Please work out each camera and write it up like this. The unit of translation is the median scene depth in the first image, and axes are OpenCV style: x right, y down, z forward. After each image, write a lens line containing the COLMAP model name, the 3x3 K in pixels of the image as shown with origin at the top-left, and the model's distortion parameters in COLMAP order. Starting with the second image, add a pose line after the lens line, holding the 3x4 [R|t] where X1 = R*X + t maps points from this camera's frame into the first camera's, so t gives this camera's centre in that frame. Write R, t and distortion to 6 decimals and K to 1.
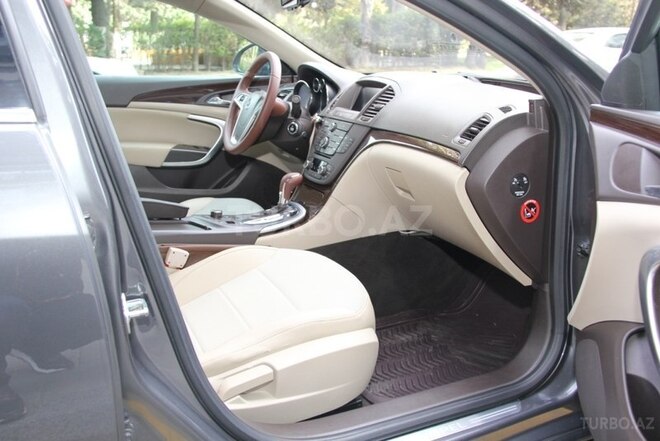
lens RADIAL K [[600.9, 0, 331.1], [0, 600.9, 220.5], [0, 0, 1]] dist [-0.049923, 0.000000]
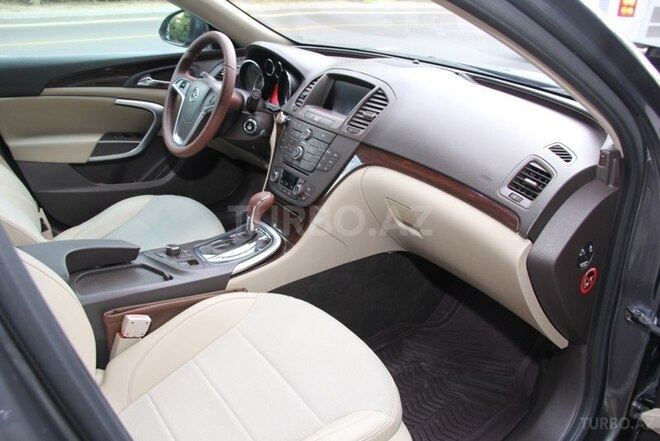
lens RADIAL K [[527.5, 0, 330.8], [0, 527.5, 220.3], [0, 0, 1]] dist [-0.122704, 0.015514]
pose [[0.980794, -0.048549, 0.188905, -0.110436], [0.017686, 0.986673, 0.161753, -0.157408], [-0.194241, -0.155305, 0.968582, 0.272941]]
